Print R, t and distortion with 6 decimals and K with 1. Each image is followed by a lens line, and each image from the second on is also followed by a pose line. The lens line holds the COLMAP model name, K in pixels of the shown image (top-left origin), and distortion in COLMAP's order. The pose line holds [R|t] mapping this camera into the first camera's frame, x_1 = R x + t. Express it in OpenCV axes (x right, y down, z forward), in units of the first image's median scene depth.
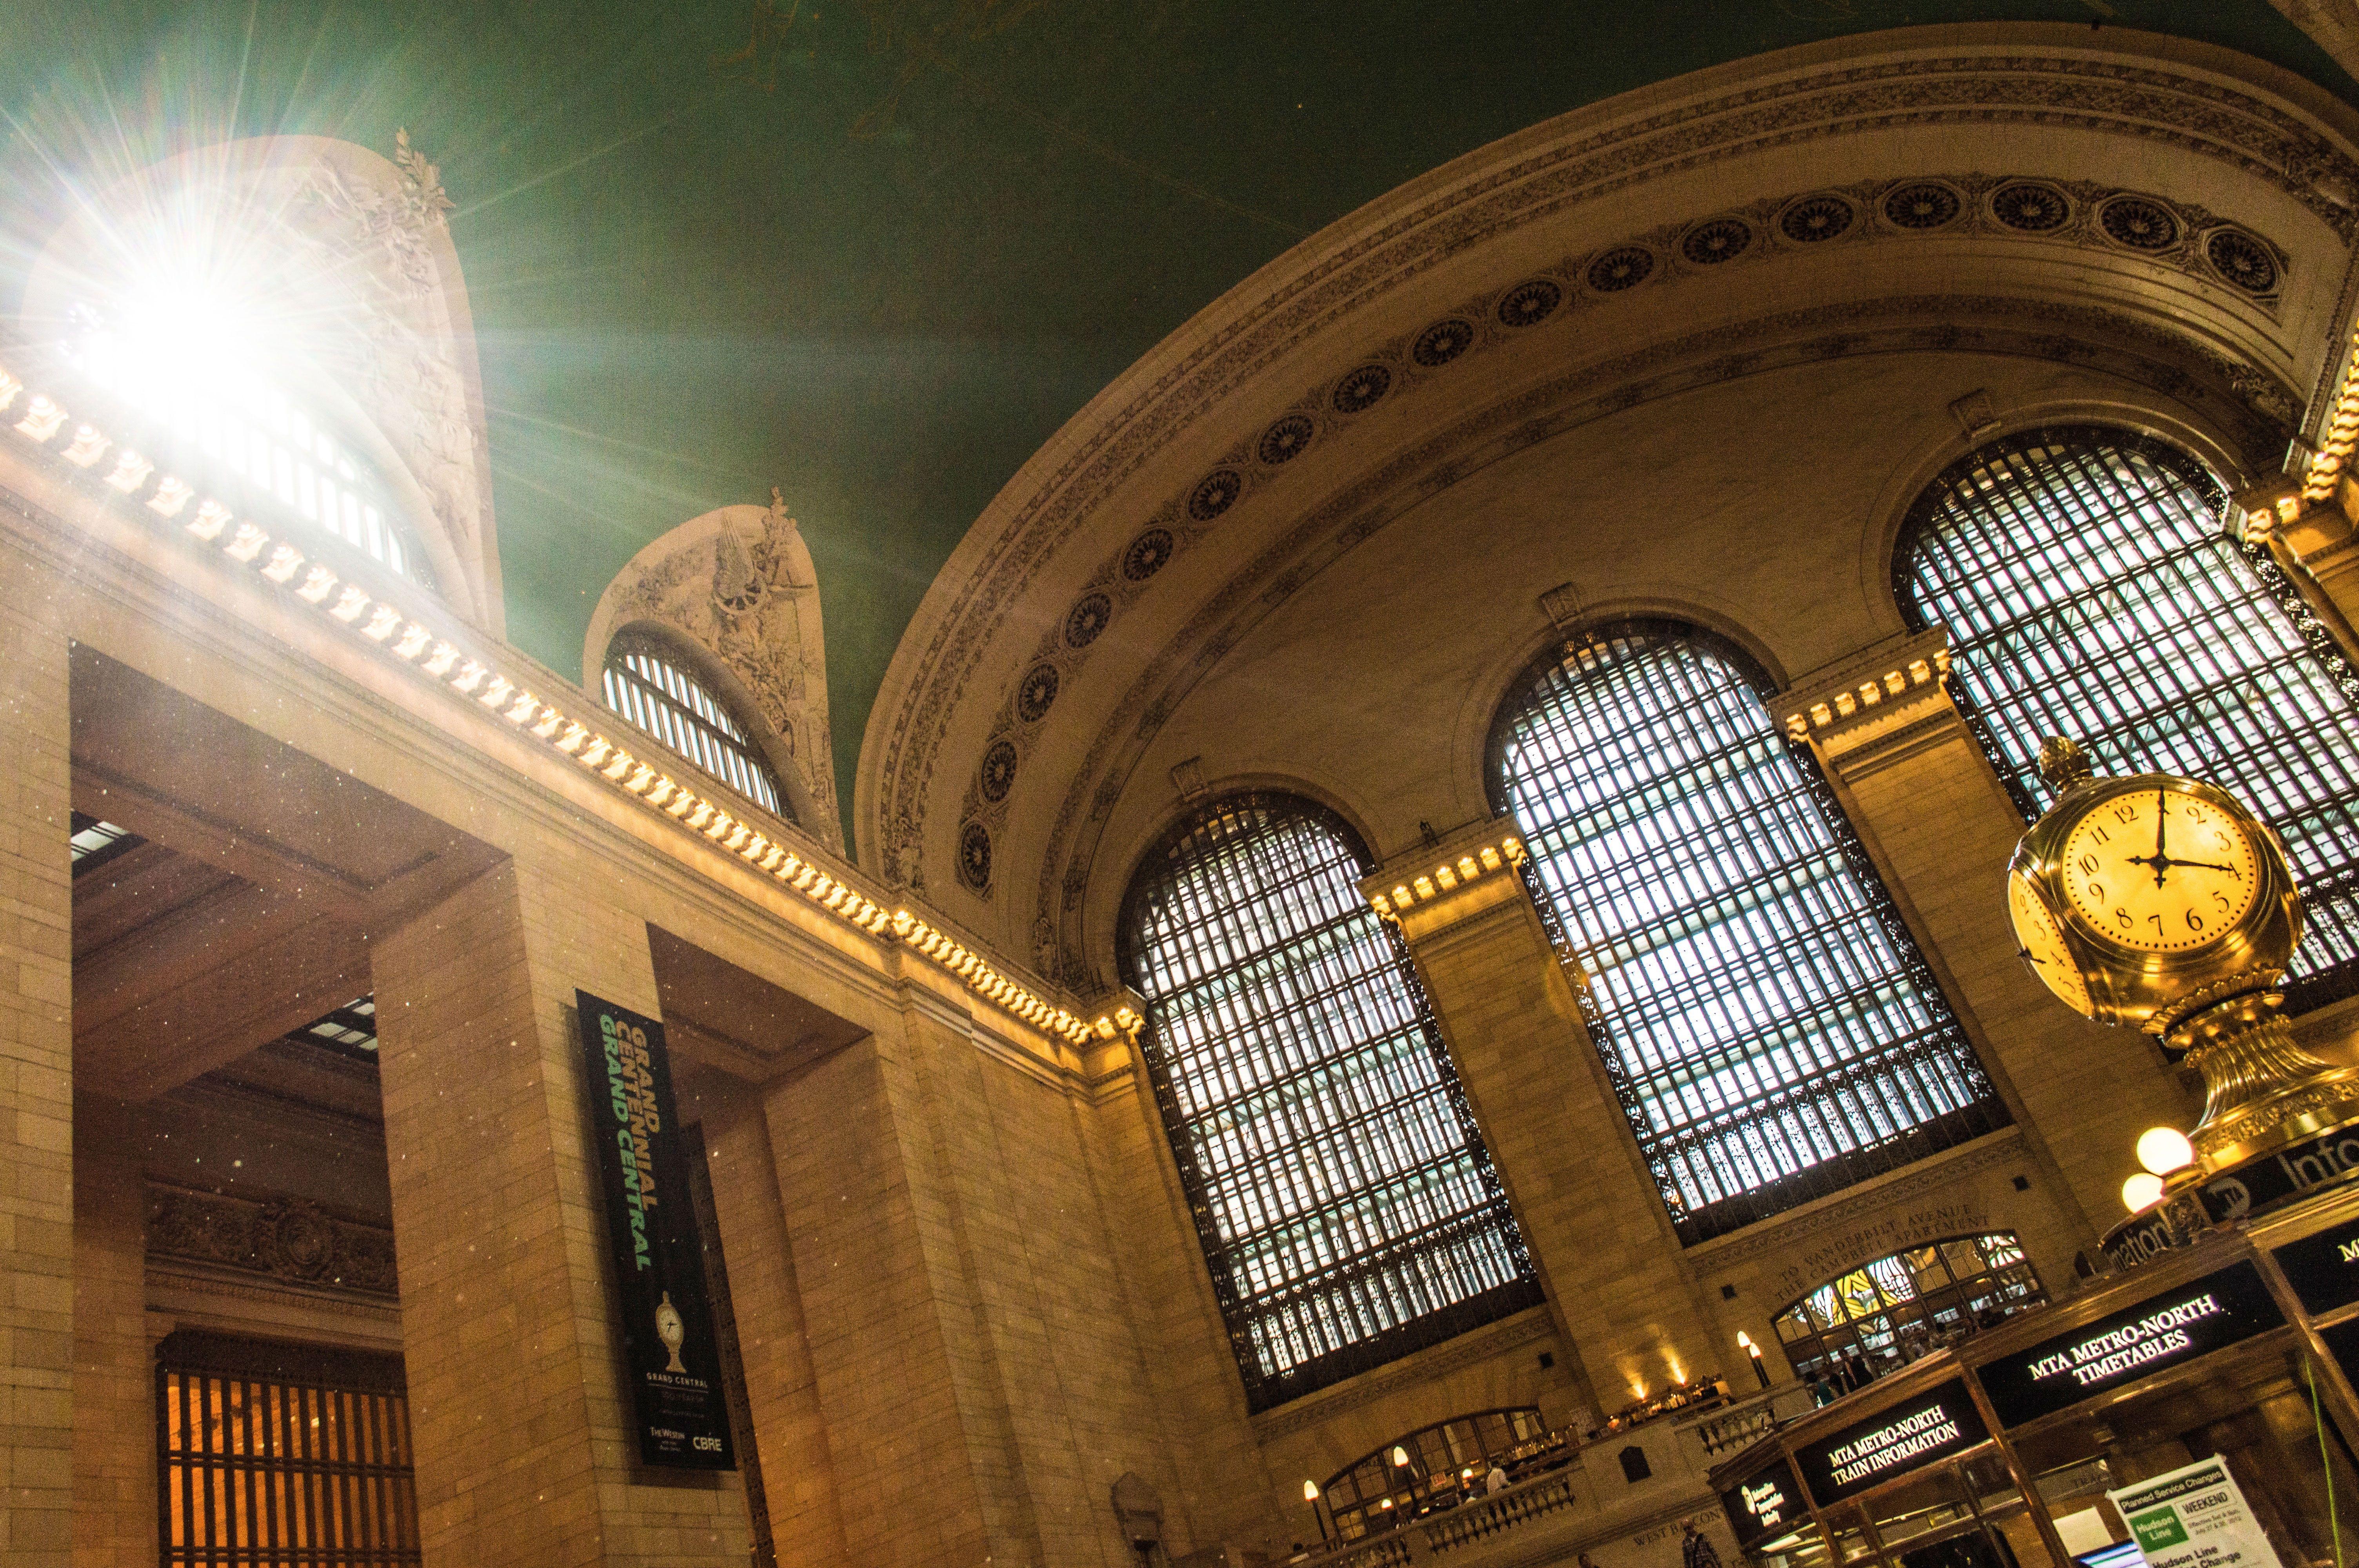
lens RADIAL K [[1835.1, 0, 1179.5], [0, 1835.1, 784.0], [0, 0, 1]] dist [0.028776, -0.000408]
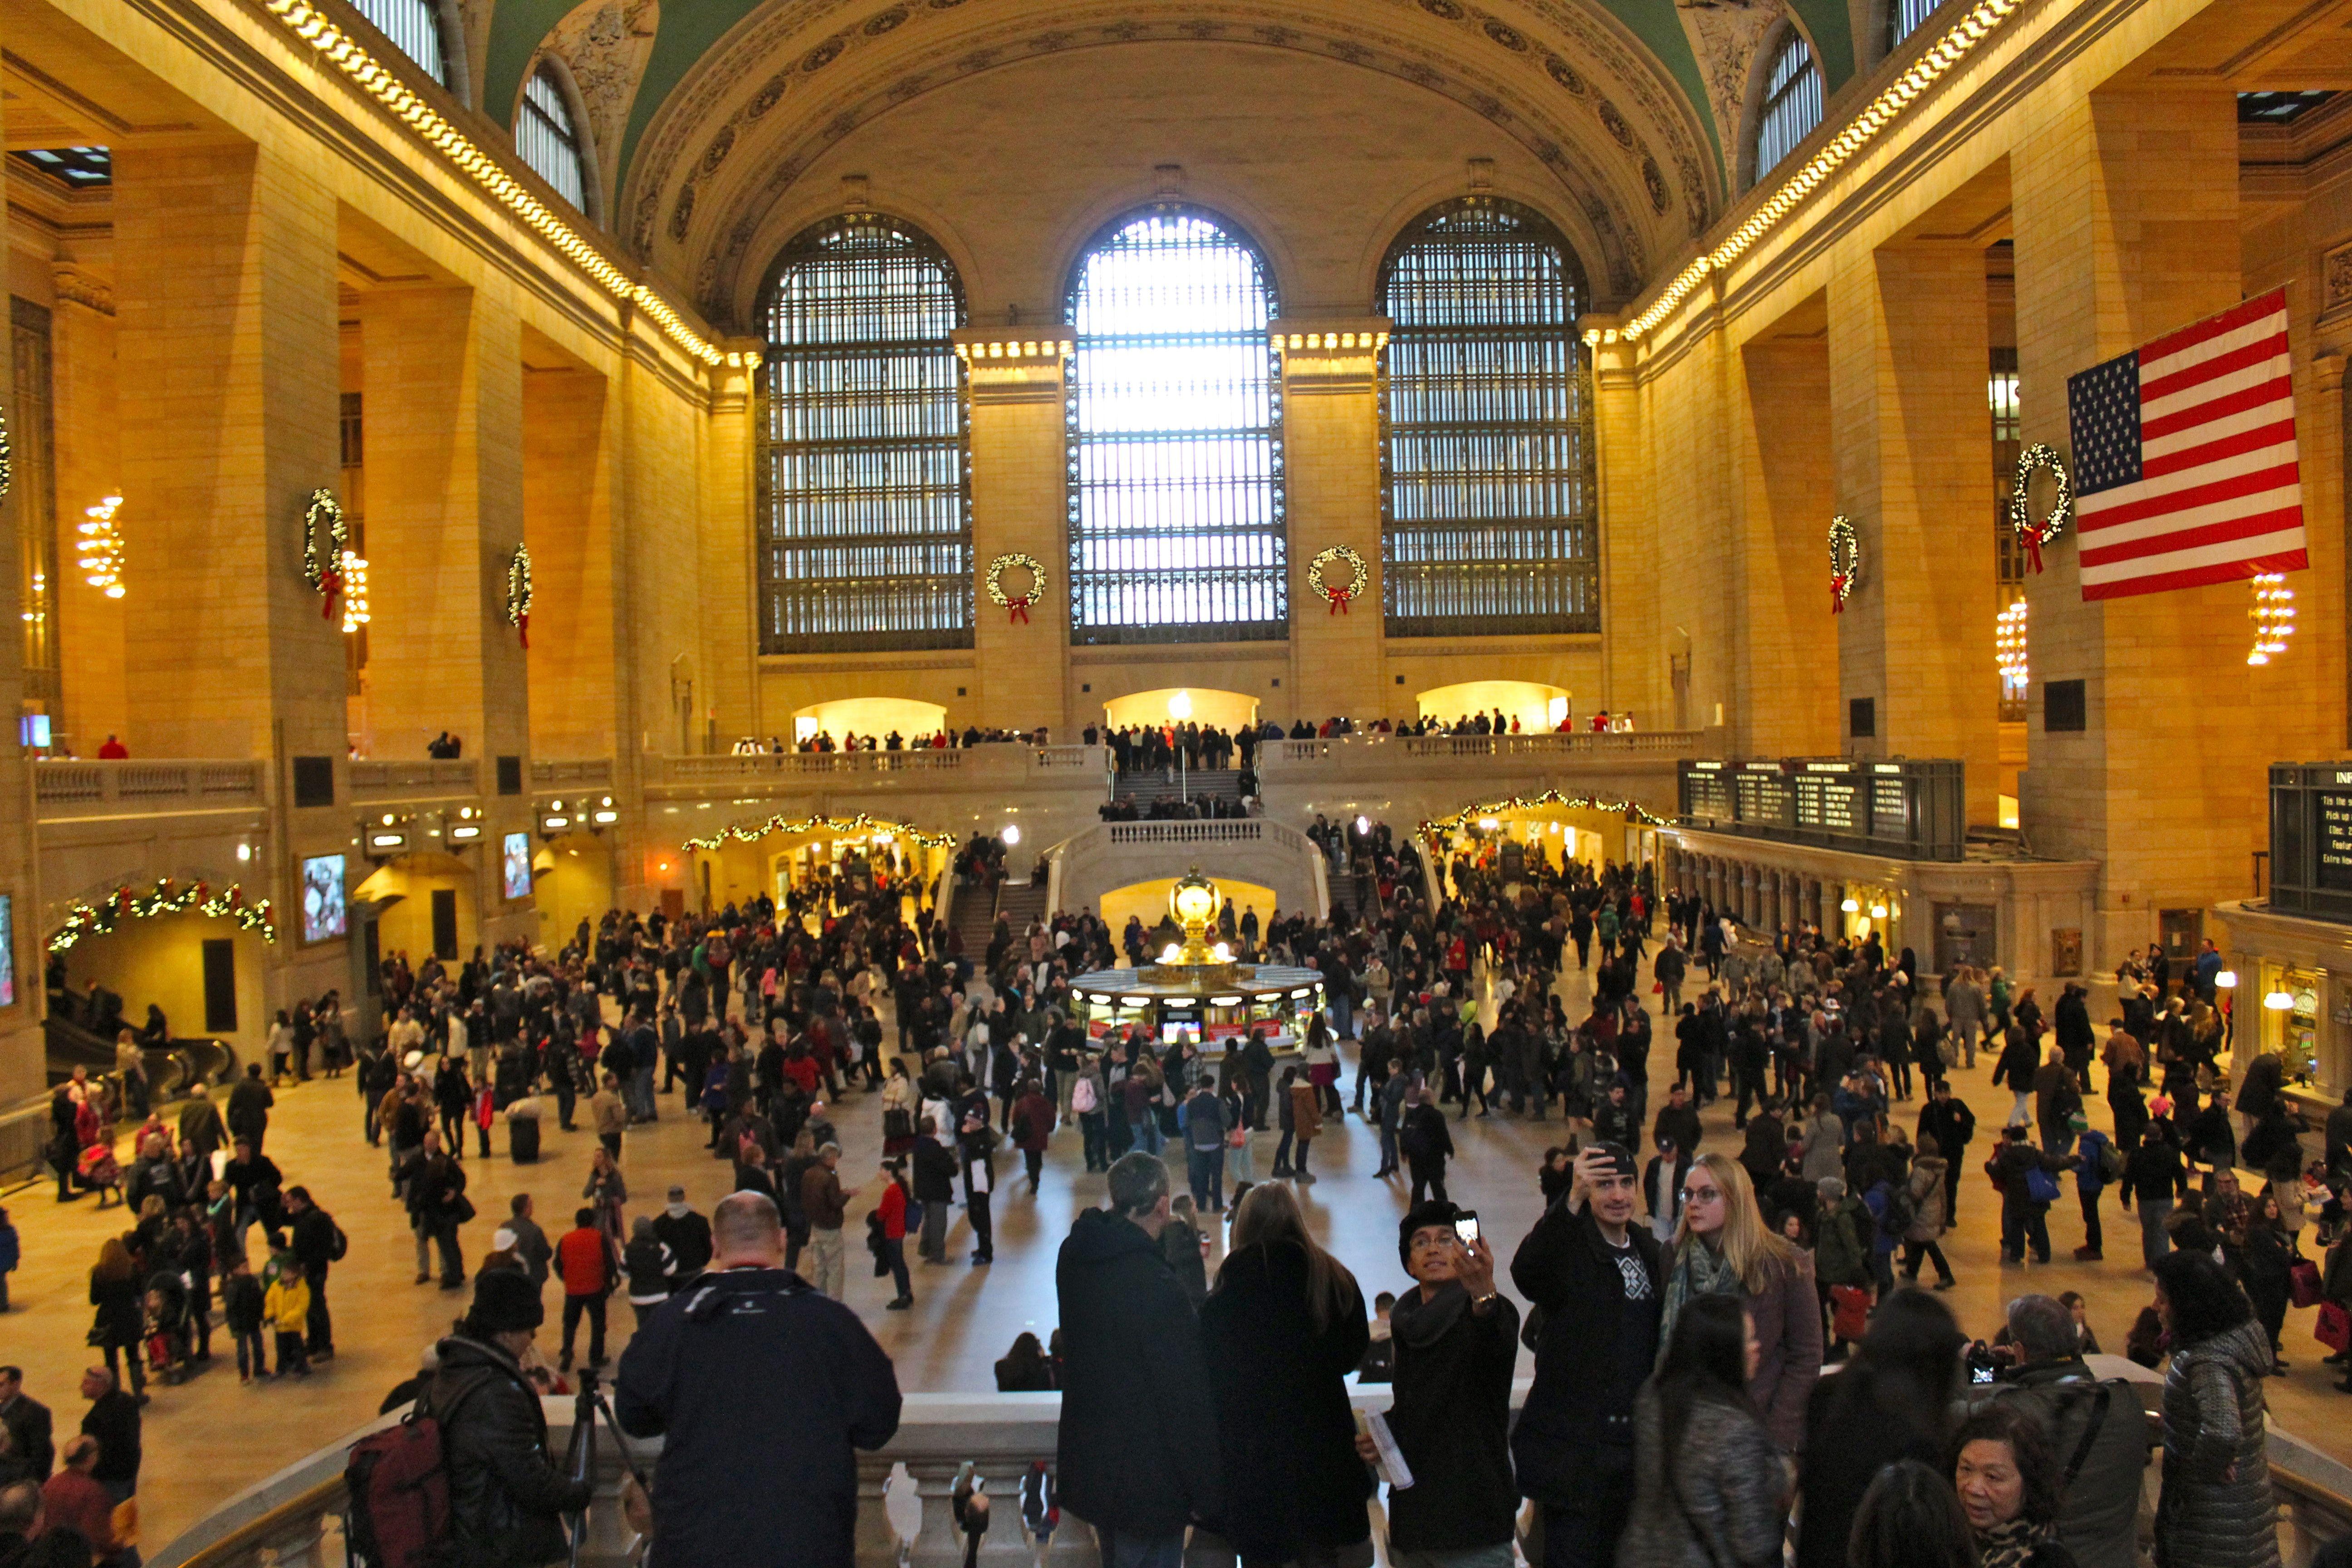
lens RADIAL K [[1877.6, 0, 1176.0], [0, 1877.6, 784.0], [0, 0, 1]] dist [-0.147882, 0.119156]
pose [[0.896993, 0.253015, 0.362474, -0.167918], [-0.388756, 0.841834, 0.374412, -0.244185], [-0.210411, -0.476759, 0.853480, -0.368031]]
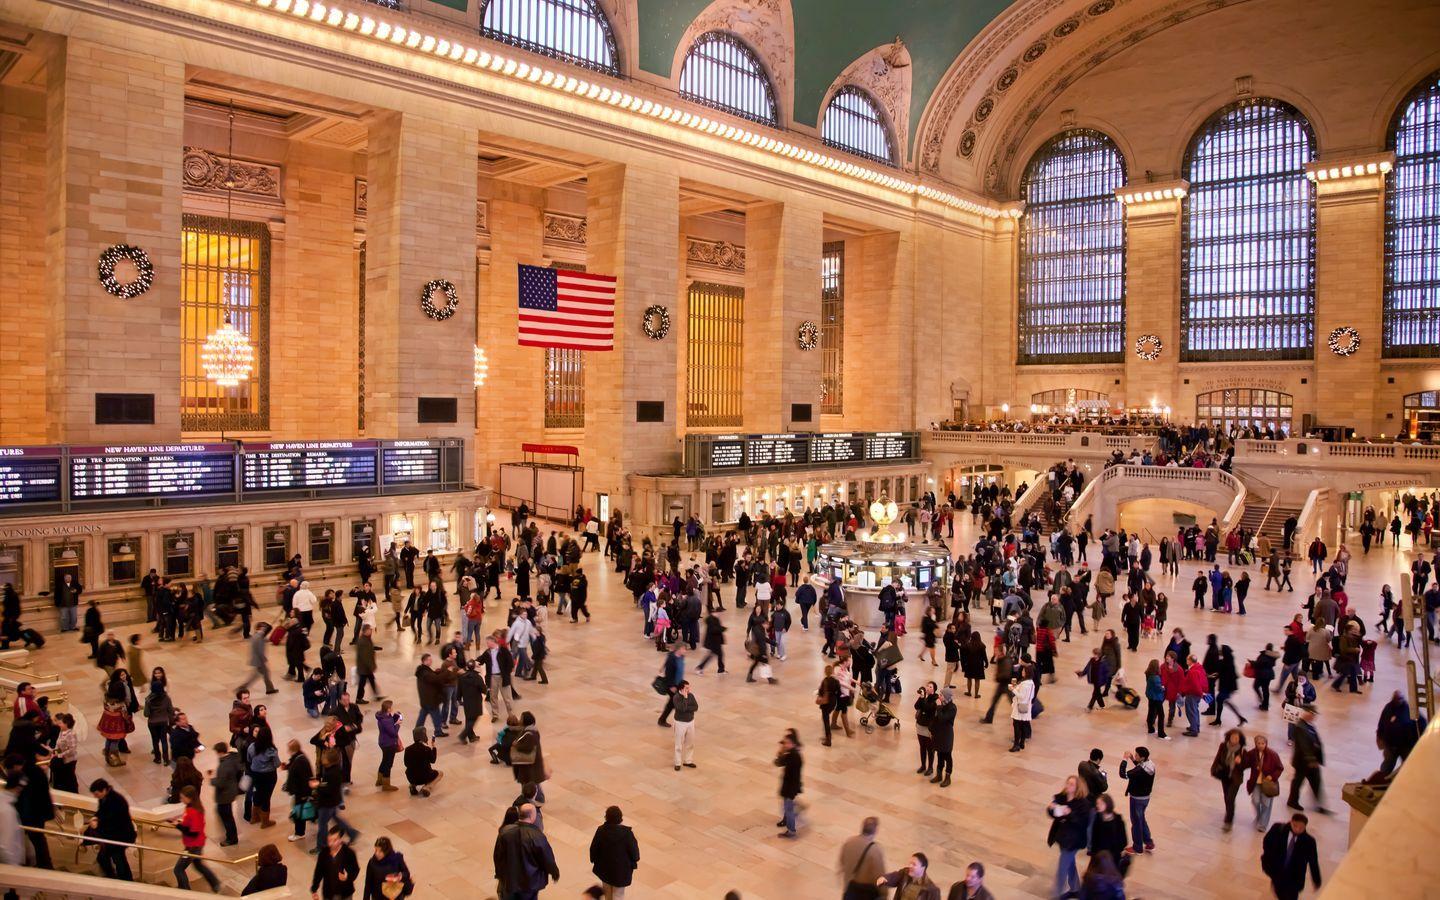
lens RADIAL K [[1035.5, 0, 720.0], [0, 1035.5, 450.0], [0, 0, 1]] dist [-0.091127, 0.082701]
pose [[0.893536, 0.308870, -0.325873, 0.180780], [-0.074674, 0.817910, 0.570480, -0.406084], [0.442739, -0.485410, 0.753896, -0.447972]]
